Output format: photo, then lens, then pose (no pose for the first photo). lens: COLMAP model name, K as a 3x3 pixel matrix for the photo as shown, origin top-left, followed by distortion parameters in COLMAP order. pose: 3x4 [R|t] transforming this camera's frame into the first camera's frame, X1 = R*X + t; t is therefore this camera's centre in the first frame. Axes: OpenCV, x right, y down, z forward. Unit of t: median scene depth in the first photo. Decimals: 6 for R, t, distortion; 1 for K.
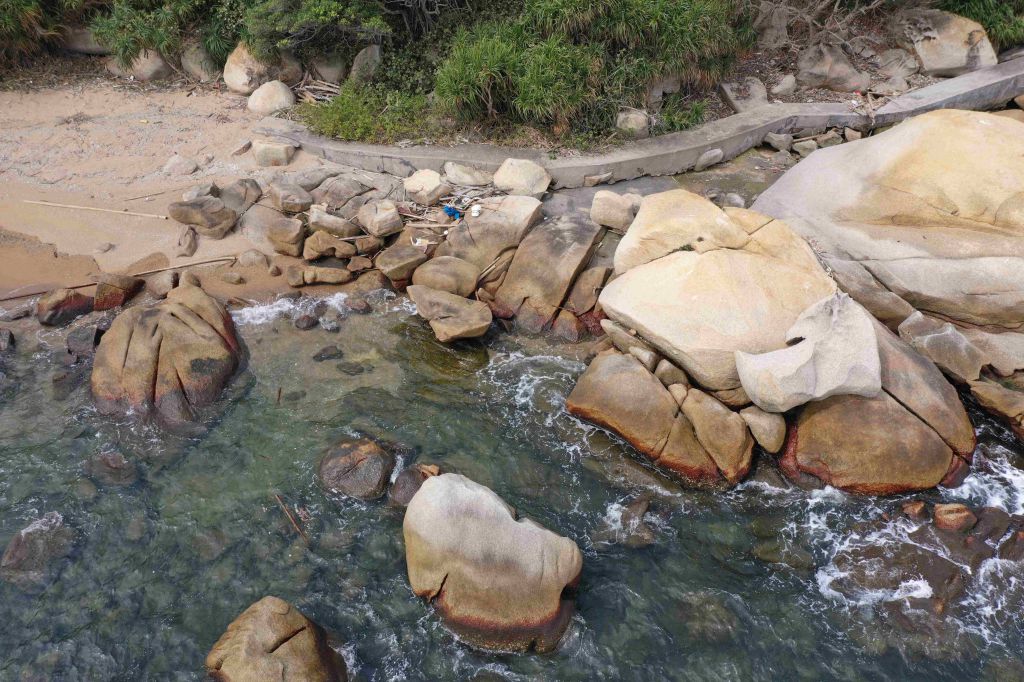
lens RADIAL K [[813.9, 0, 512.0], [0, 813.9, 341.0], [0, 0, 1]] dist [0.013920, 0.005141]
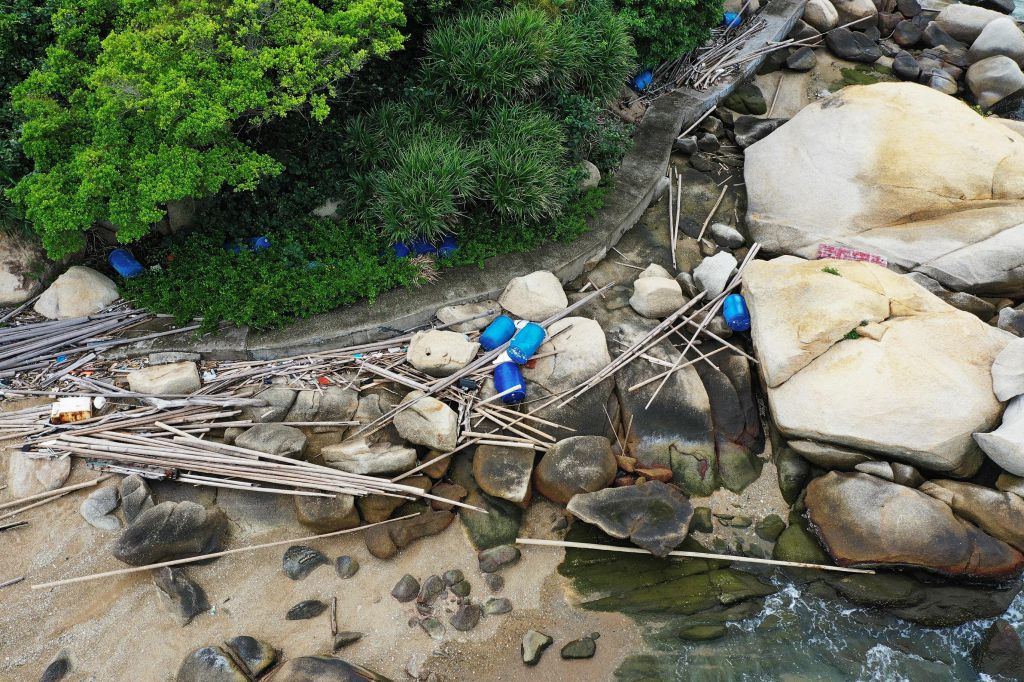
lens RADIAL K [[814.7, 0, 512.0], [0, 814.7, 341.0], [0, 0, 1]] dist [0.030801, -0.050213]
pose [[0.791656, -0.409132, 0.453753, -0.479972], [0.345171, 0.912301, 0.220372, -0.416484], [-0.504120, -0.017837, 0.863449, 0.359644]]
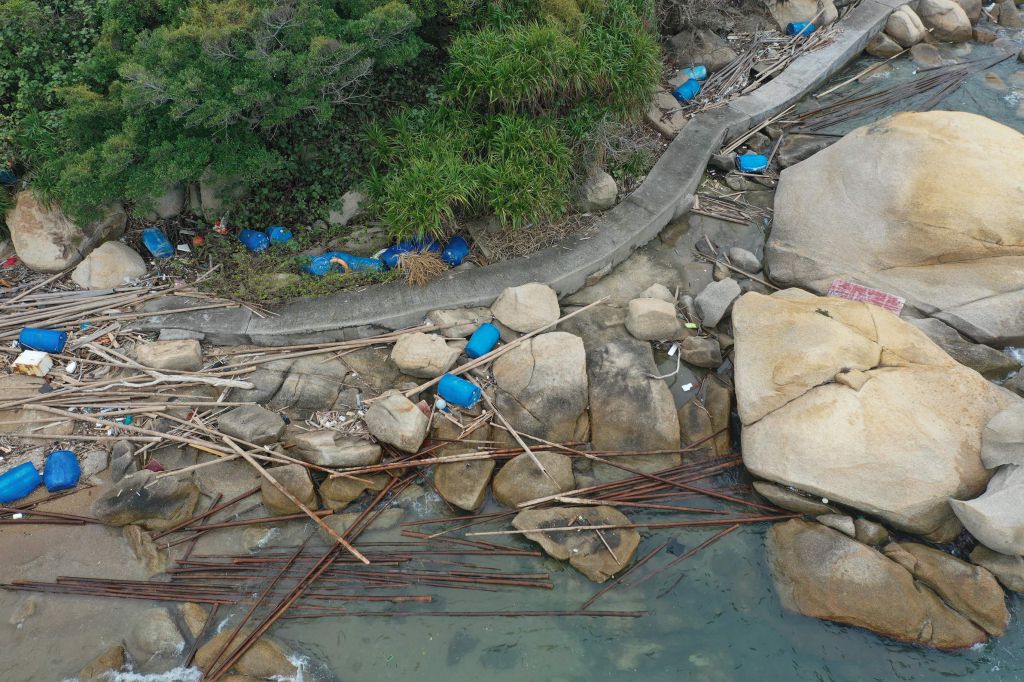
lens RADIAL K [[814.7, 0, 512.0], [0, 814.7, 341.0], [0, 0, 1]] dist [0.030801, -0.050213]
pose [[0.884037, -0.337200, 0.323690, -0.341060], [0.285352, 0.937824, 0.197637, -0.402415], [-0.370208, -0.082353, 0.925292, 0.279905]]
